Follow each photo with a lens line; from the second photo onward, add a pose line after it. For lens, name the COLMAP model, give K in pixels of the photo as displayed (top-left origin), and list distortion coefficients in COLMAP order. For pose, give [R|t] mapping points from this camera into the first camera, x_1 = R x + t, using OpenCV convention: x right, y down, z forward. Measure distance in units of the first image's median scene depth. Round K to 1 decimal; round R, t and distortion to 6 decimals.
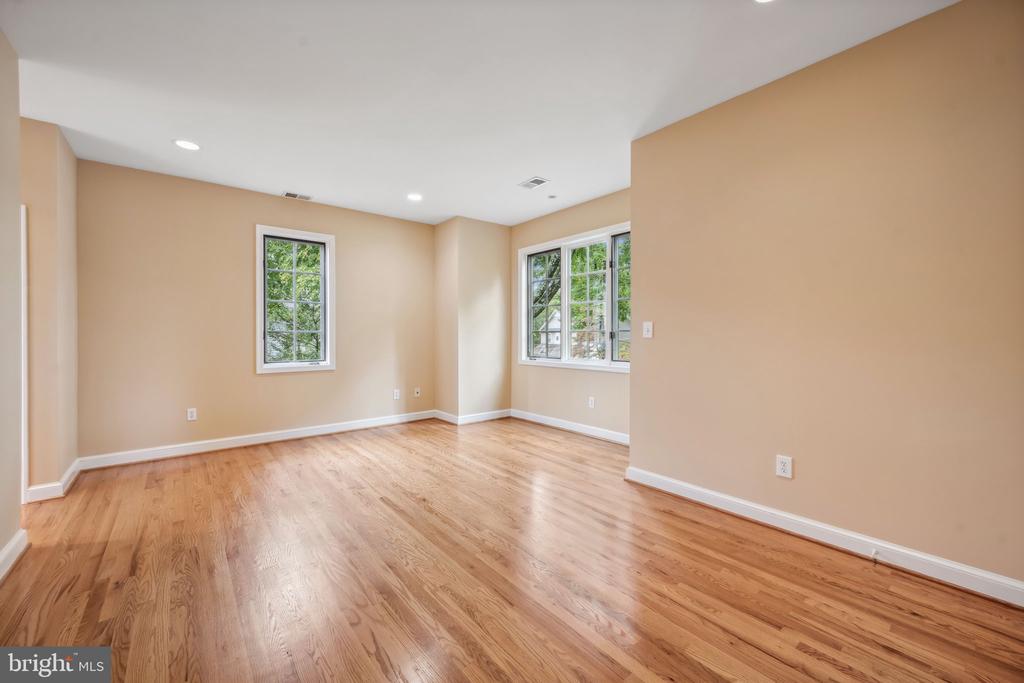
lens RADIAL K [[406.3, 0, 513.6], [0, 406.3, 331.6], [0, 0, 1]] dist [-0.000249, 0.000218]
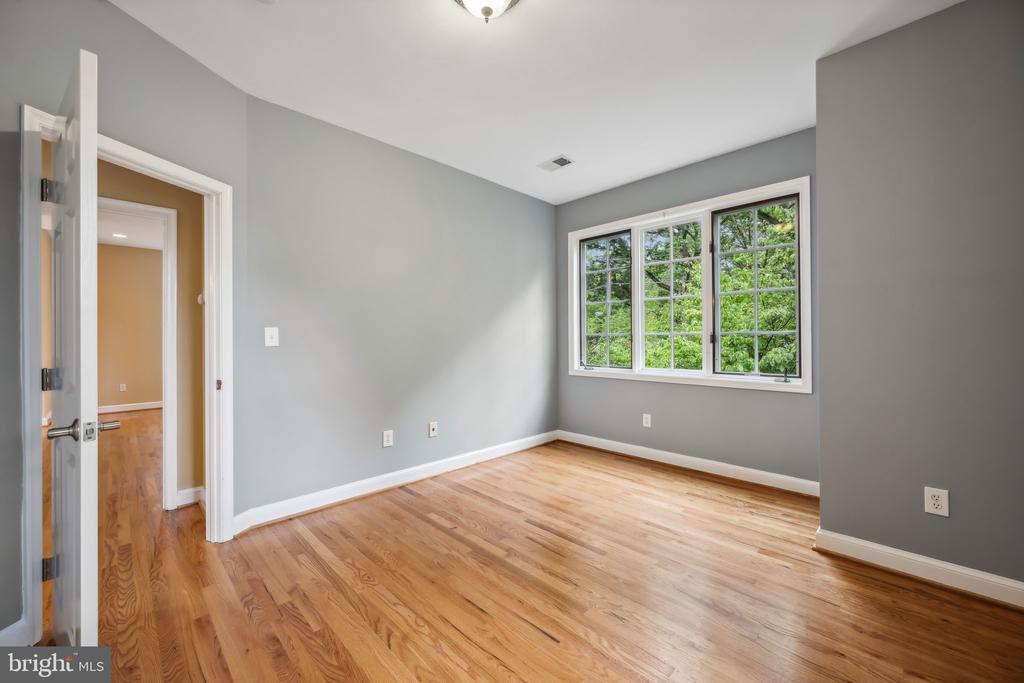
lens RADIAL K [[406.3, 0, 513.6], [0, 406.3, 331.6], [0, 0, 1]] dist [-0.000249, 0.000218]
pose [[0.996302, -0.003326, 0.085853, -0.180903], [0.004137, 0.999948, -0.009278, 0.001322], [-0.085818, 0.009598, 0.996265, 0.221345]]
